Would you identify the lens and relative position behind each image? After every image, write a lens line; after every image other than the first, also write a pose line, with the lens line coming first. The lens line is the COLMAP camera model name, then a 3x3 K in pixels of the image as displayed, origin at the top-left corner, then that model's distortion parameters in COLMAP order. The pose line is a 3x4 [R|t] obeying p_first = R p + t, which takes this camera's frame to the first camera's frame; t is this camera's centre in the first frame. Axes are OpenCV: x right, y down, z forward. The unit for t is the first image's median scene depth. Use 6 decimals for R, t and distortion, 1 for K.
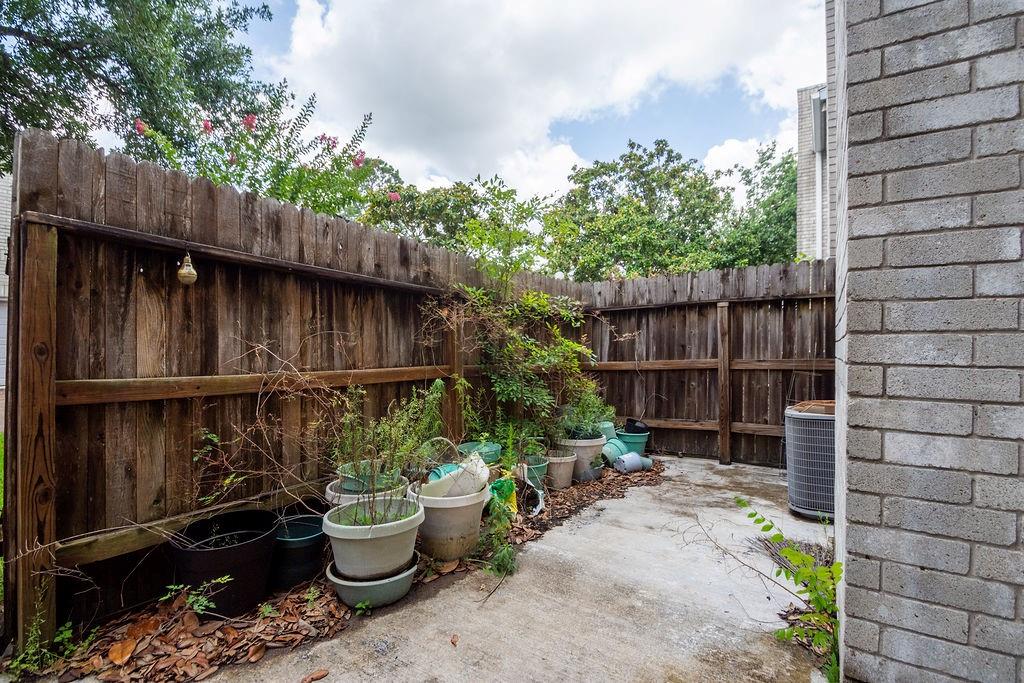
lens RADIAL K [[483.7, 0, 511.6], [0, 483.7, 341.6], [0, 0, 1]] dist [0.004596, 0.000107]
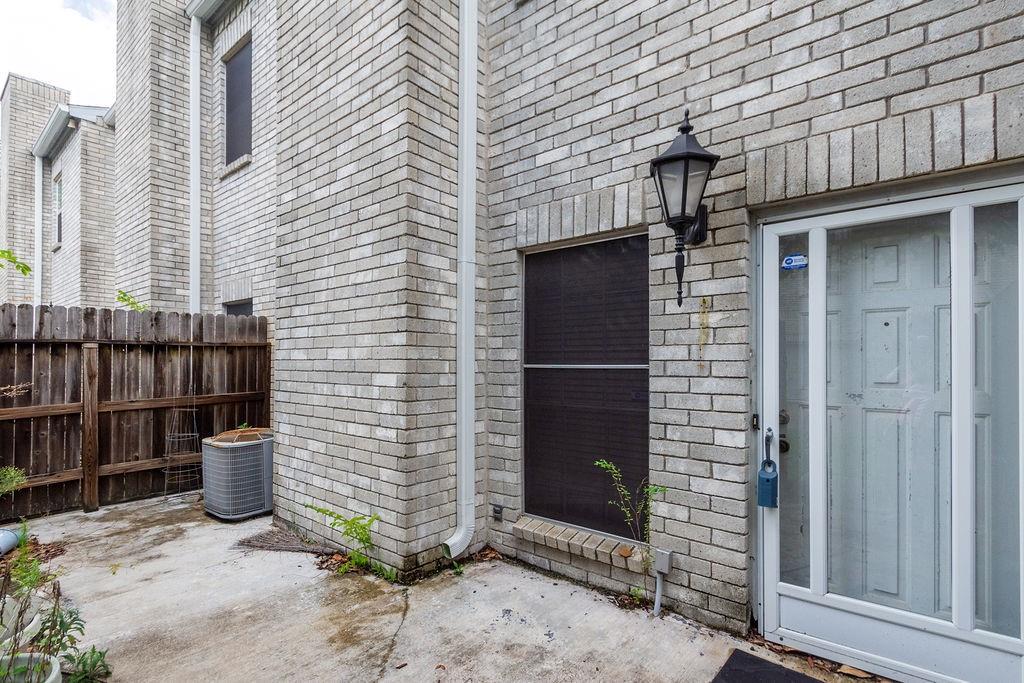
lens RADIAL K [[483.7, 0, 475.2], [0, 483.7, 358.2], [0, 0, 1]] dist [0.004596, 0.000107]
pose [[0.171218, 0.000038, 0.985233, -0.406677], [-0.007920, 0.999968, 0.001338, -0.063055], [-0.985201, -0.008032, 0.171213, 0.089401]]
